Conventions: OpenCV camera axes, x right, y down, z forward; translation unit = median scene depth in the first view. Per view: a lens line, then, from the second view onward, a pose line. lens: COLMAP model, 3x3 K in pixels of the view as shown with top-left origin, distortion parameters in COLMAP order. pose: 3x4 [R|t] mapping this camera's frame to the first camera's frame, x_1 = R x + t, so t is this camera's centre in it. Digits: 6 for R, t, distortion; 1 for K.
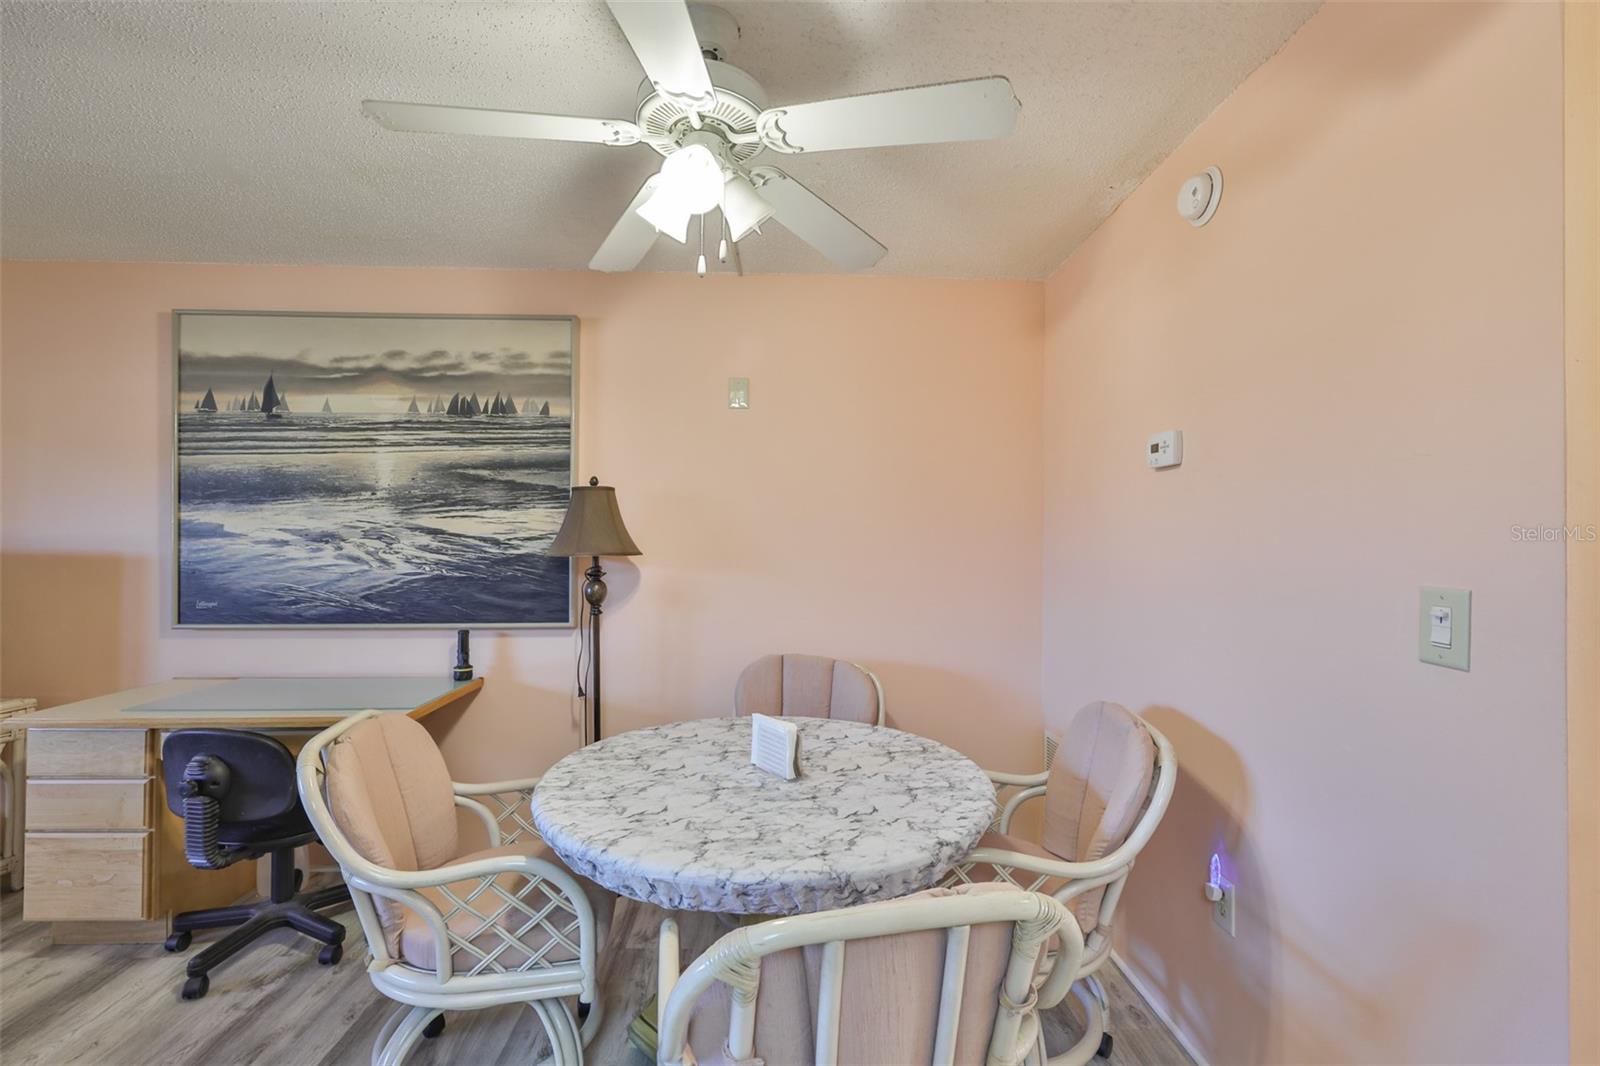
lens RADIAL K [[678.7, 0, 799.0], [0, 678.7, 539.6], [0, 0, 1]] dist [-0.009196, -0.000935]
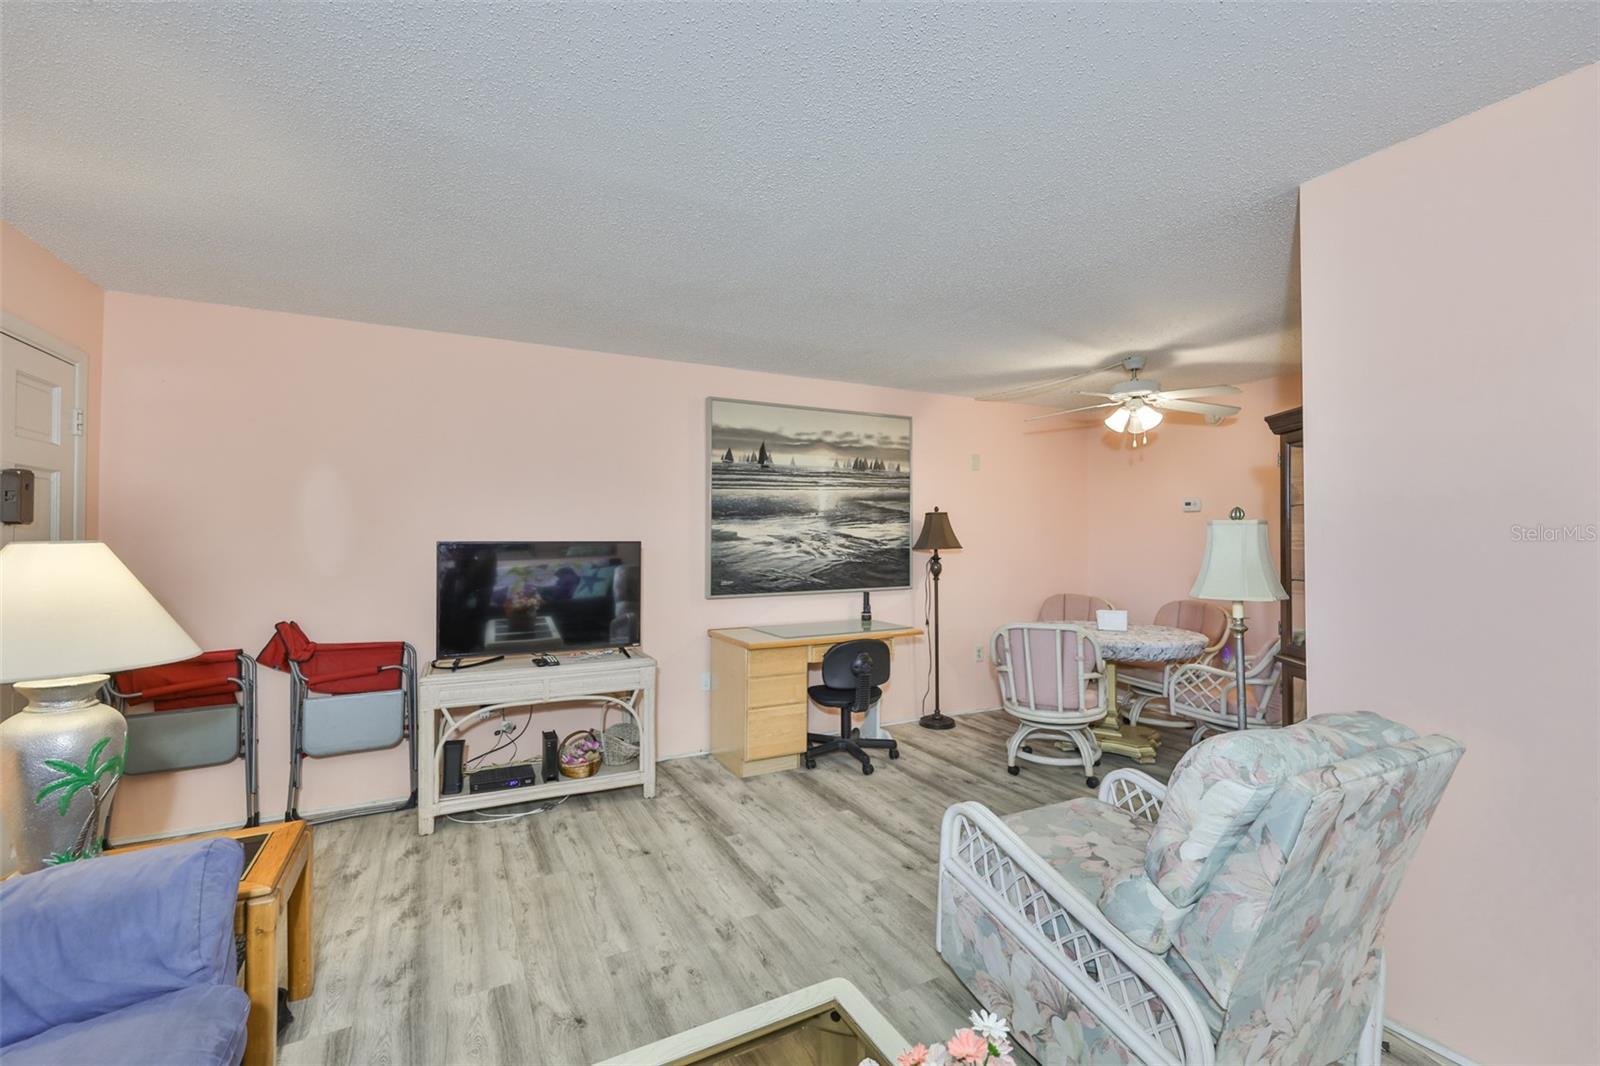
lens RADIAL K [[678.7, 0, 810.0], [0, 678.7, 523.1], [0, 0, 1]] dist [-0.009196, -0.000935]
pose [[0.907010, 0.003797, 0.421091, -1.369797], [0.001592, 0.999921, -0.012446, -0.024167], [-0.421105, 0.011959, 0.906933, -0.541434]]
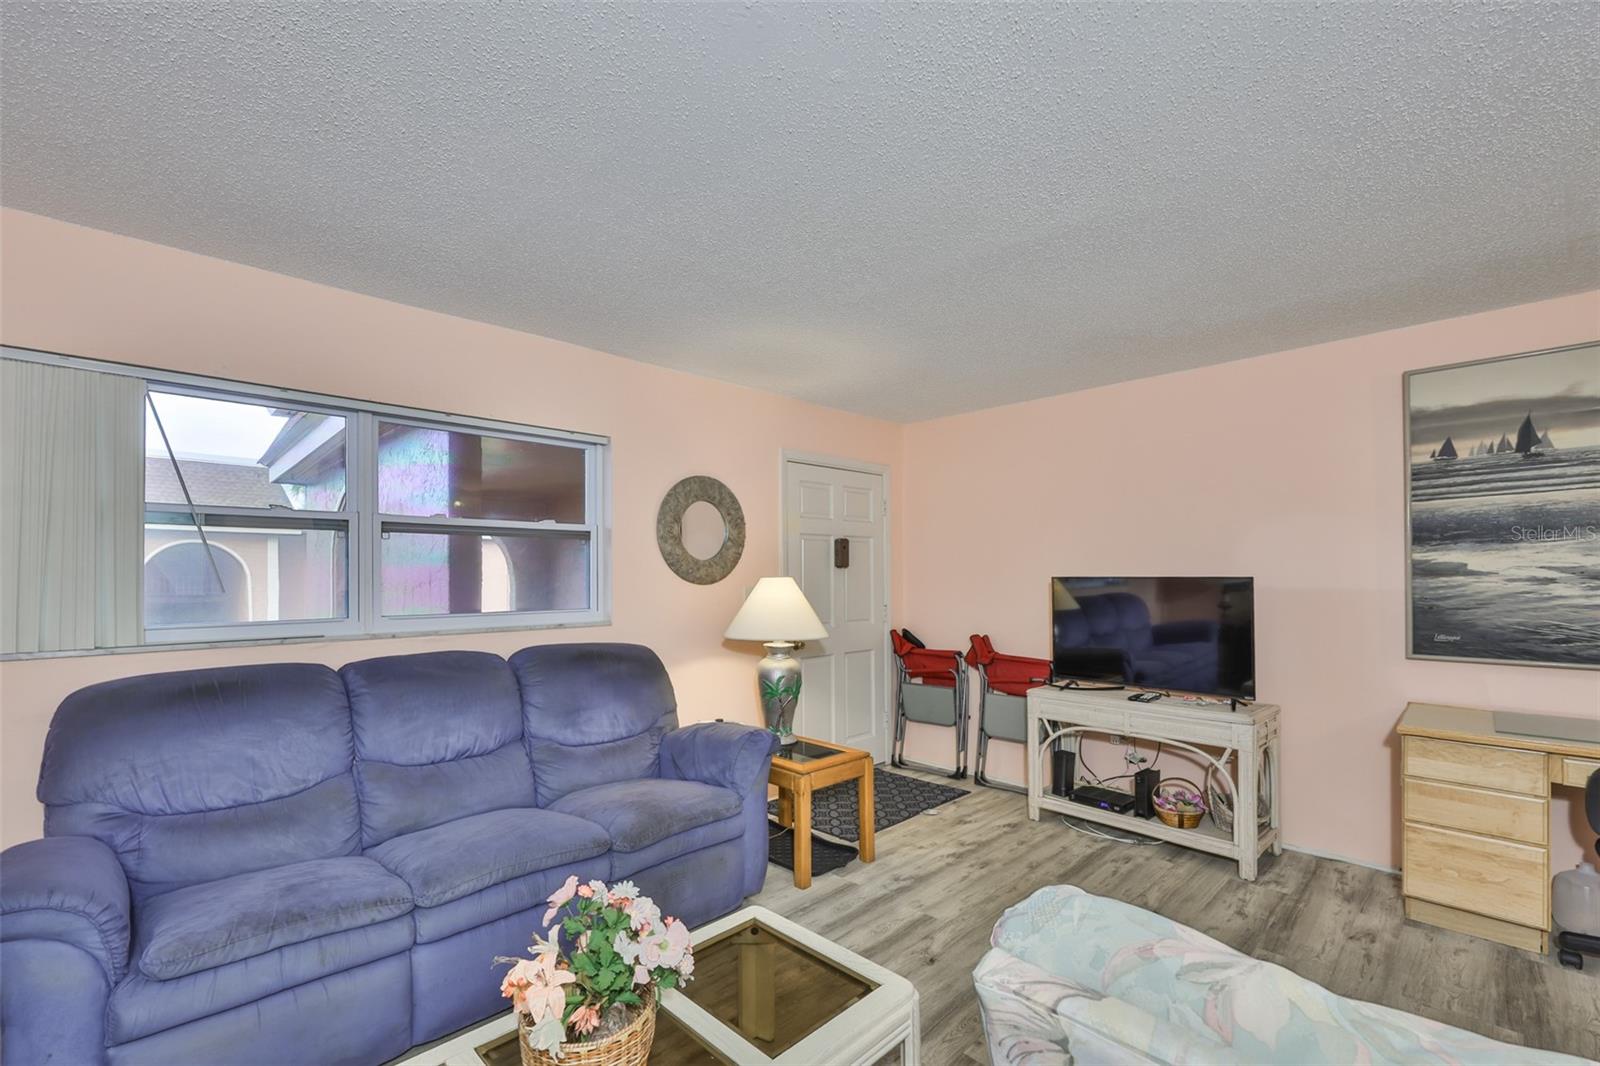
lens RADIAL K [[678.7, 0, 781.1], [0, 678.7, 574.0], [0, 0, 1]] dist [-0.009196, -0.000935]
pose [[0.645047, -0.010068, -0.764077, -0.738093], [0.010395, 0.999936, -0.004400, -0.012318], [0.764072, -0.005104, 0.645111, -0.505560]]
